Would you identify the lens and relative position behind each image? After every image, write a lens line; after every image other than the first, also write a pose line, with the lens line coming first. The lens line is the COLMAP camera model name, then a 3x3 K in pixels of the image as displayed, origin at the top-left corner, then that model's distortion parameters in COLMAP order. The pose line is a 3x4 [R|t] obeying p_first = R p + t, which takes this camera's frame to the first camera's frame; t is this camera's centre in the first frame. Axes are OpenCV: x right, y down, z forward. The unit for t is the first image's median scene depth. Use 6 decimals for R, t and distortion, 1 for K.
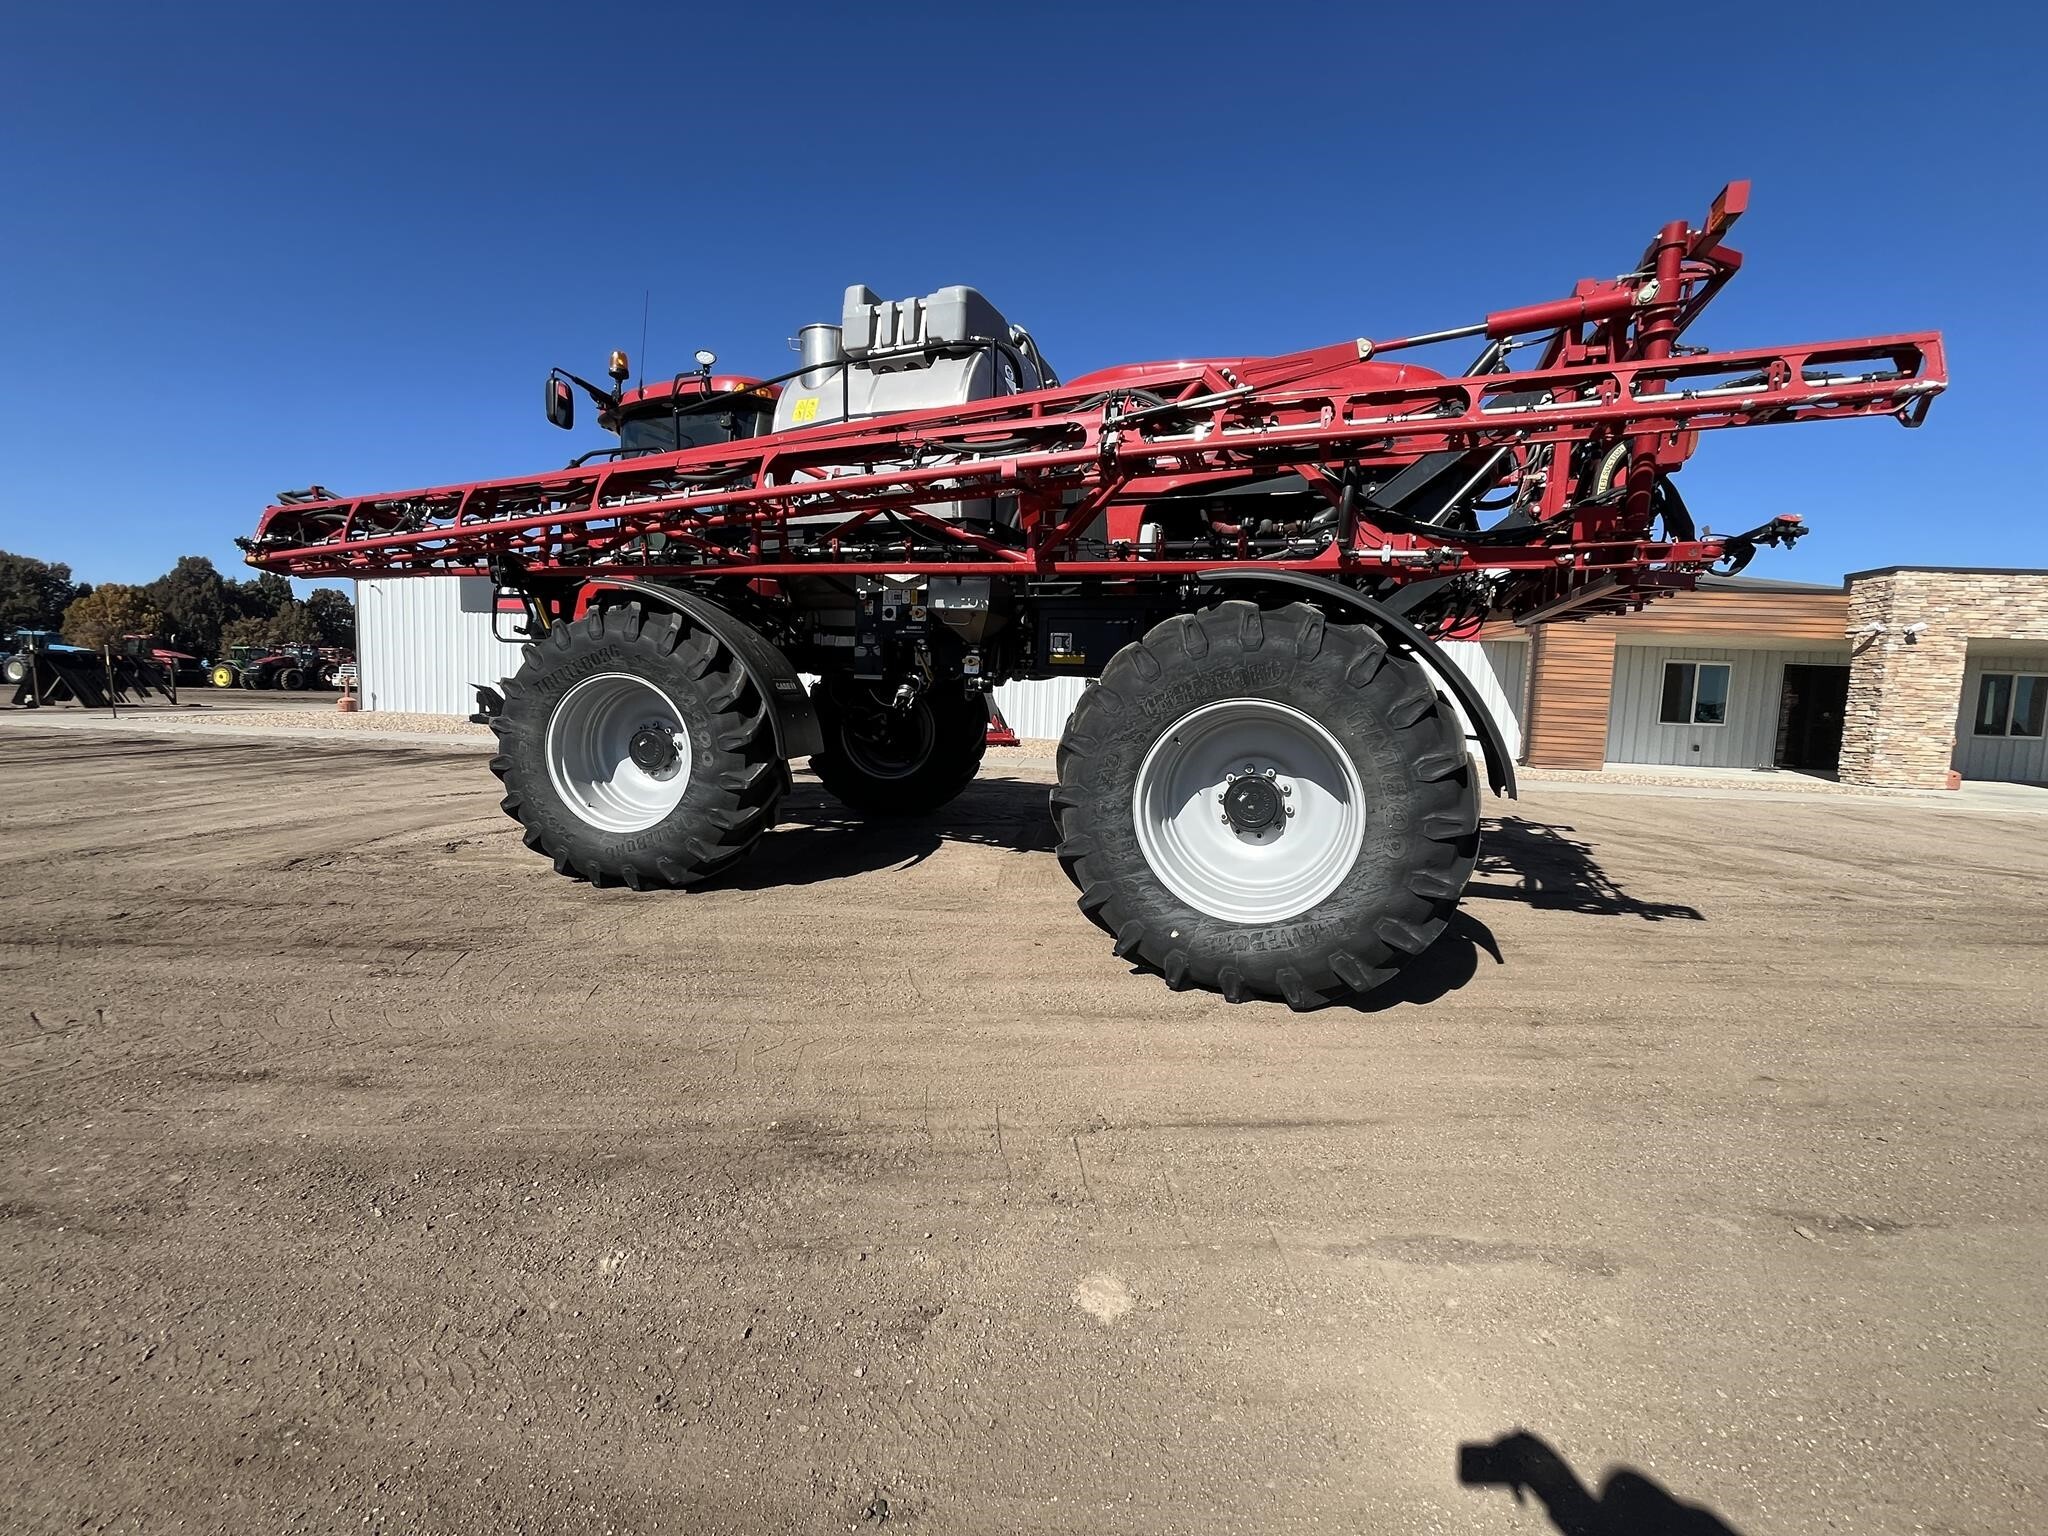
lens RADIAL K [[828.5, 0, 1022.1], [0, 828.5, 767.9], [0, 0, 1]] dist [-0.001962, -0.000031]
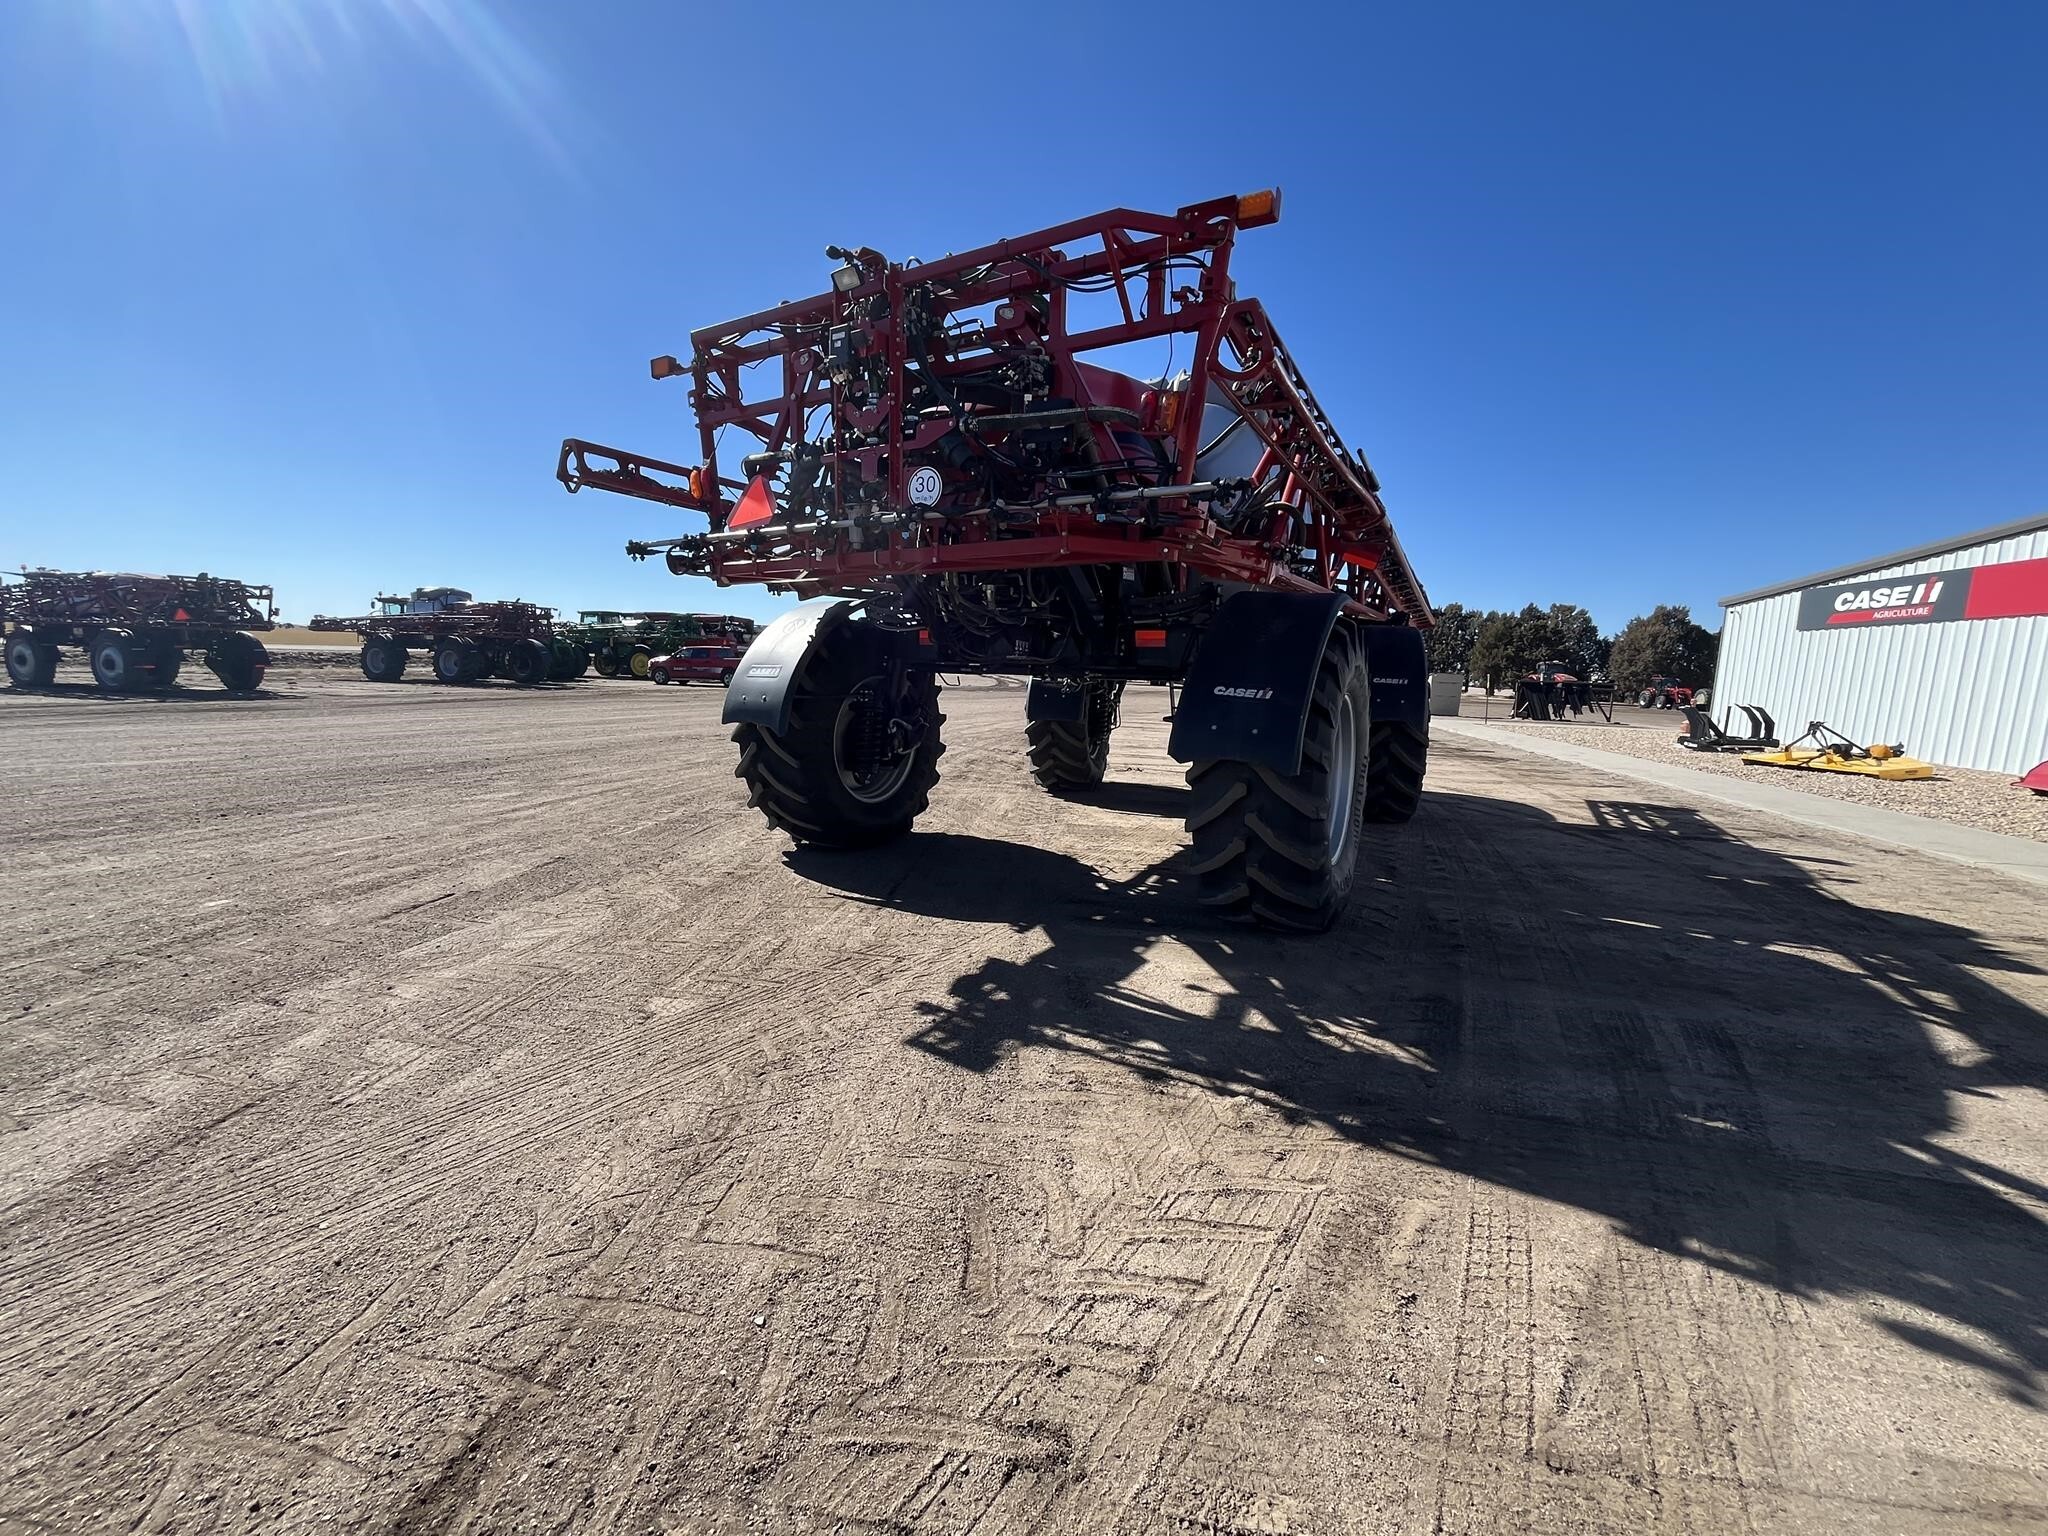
lens RADIAL K [[828.5, 0, 1019.7], [0, 828.5, 772.7], [0, 0, 1]] dist [-0.001962, -0.000031]
pose [[-0.130378, 0.091418, -0.987241, 1.429410], [-0.130919, 0.985434, 0.108540, -0.085213], [0.982783, 0.143400, -0.116510, 1.162473]]
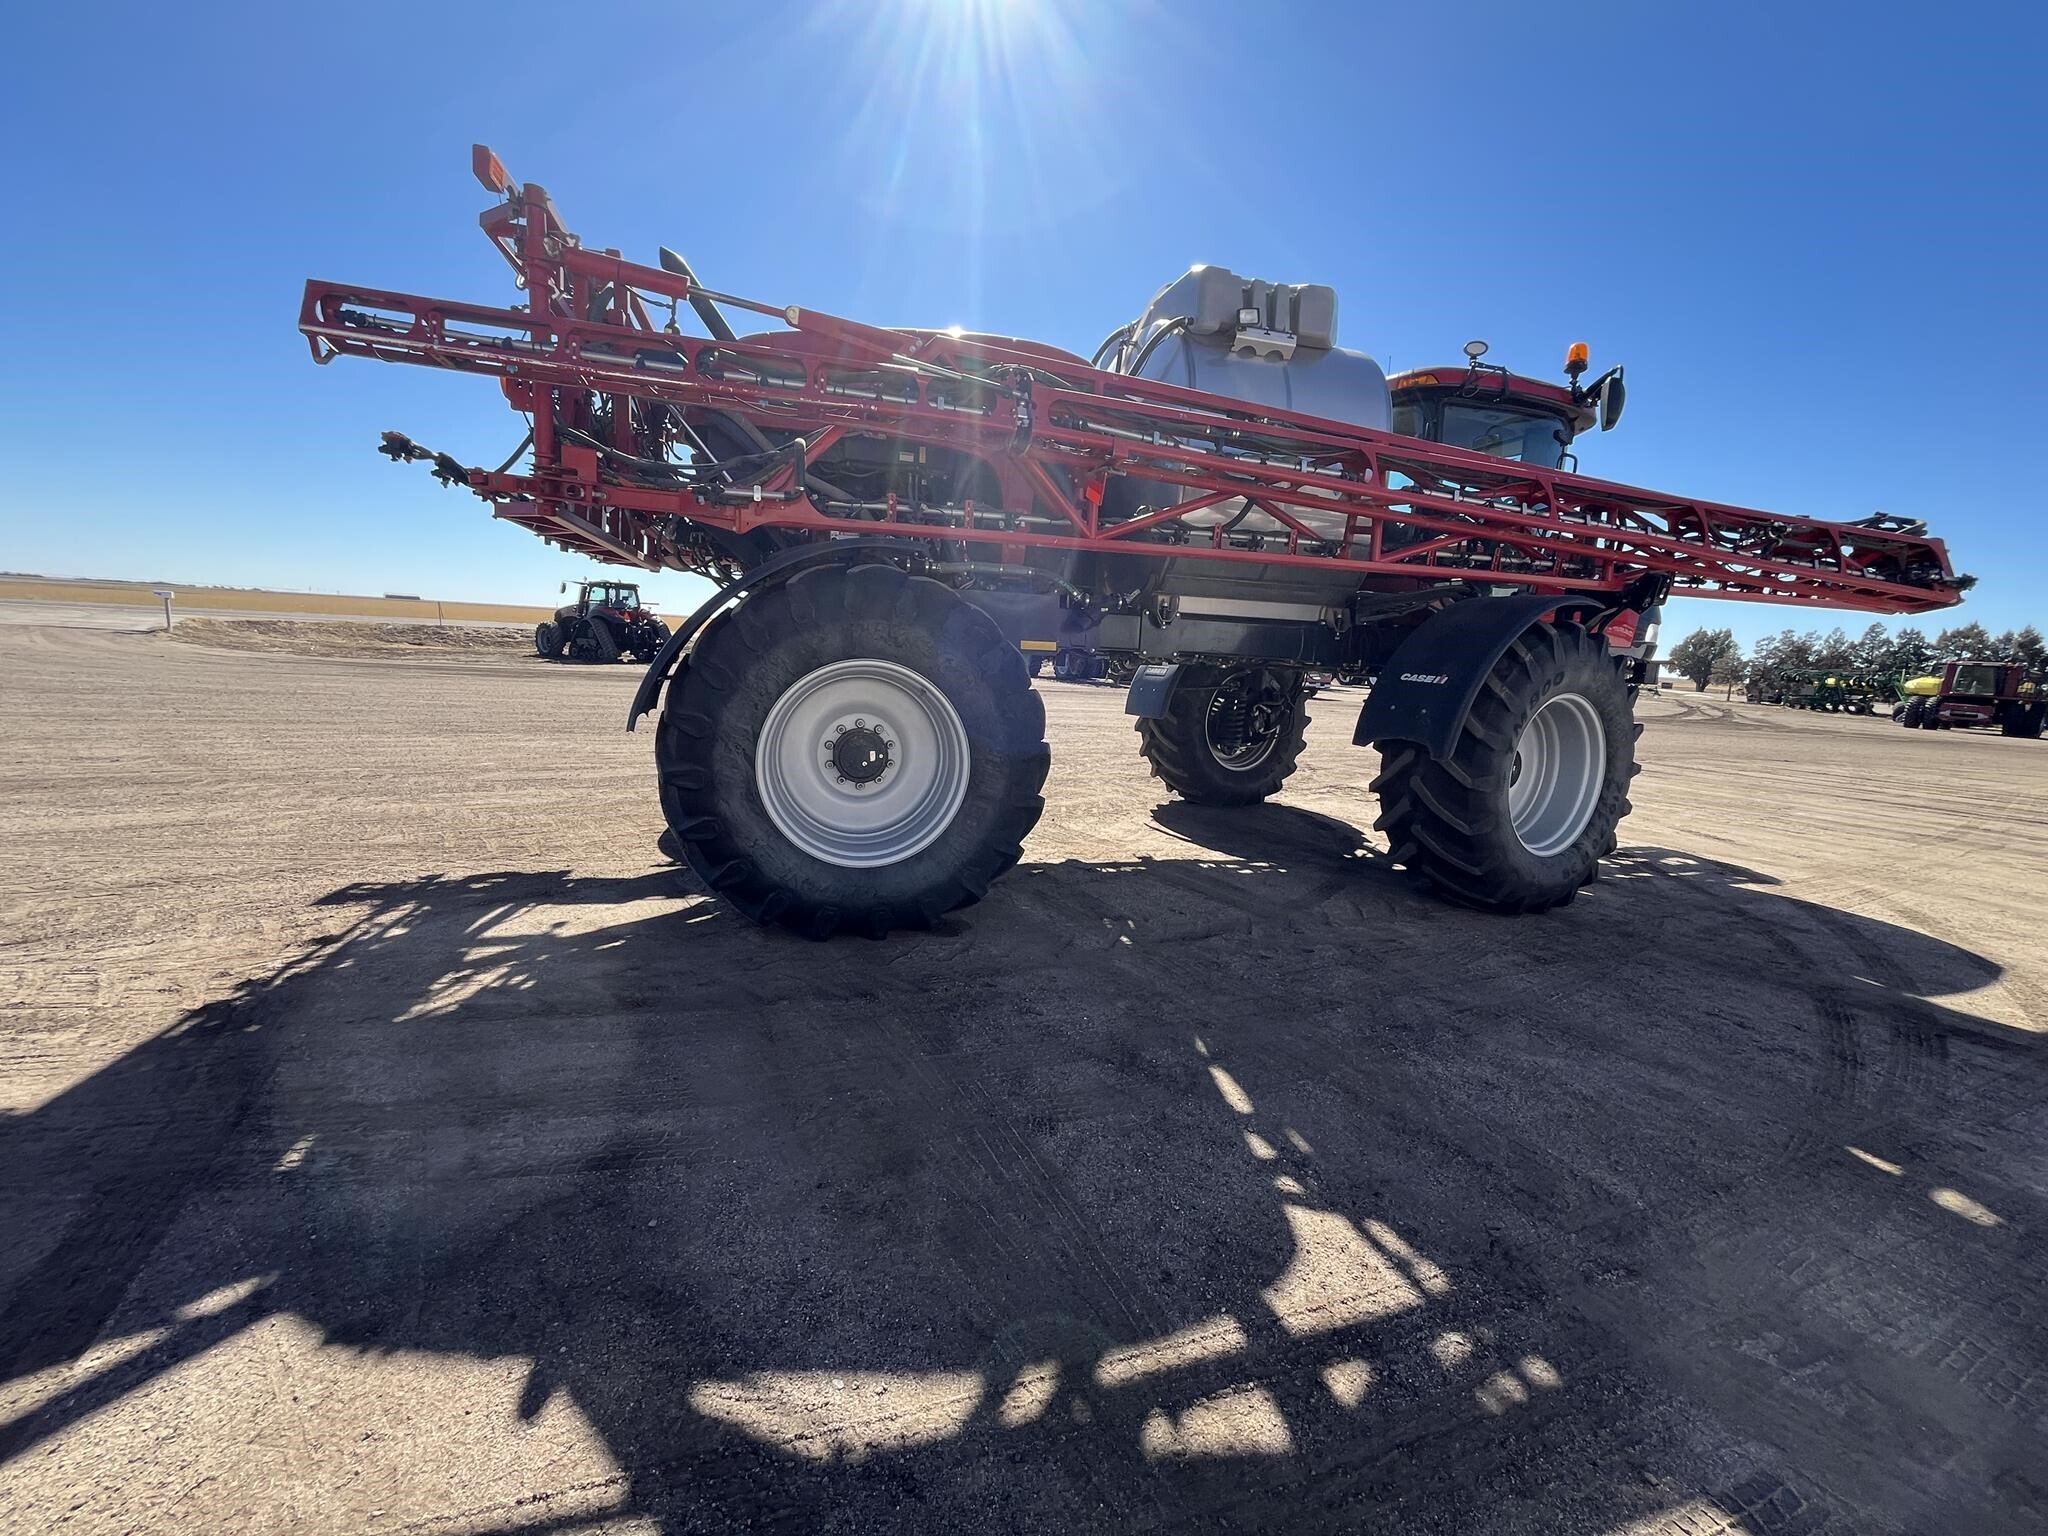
lens RADIAL K [[828.5, 0, 1018.4], [0, 828.5, 771.0], [0, 0, 1]] dist [-0.001962, -0.000031]
pose [[-0.792443, 0.008583, -0.609886, 0.830182], [-0.143982, 0.969011, 0.200717, -0.190313], [0.592708, 0.246870, -0.766650, 2.062605]]
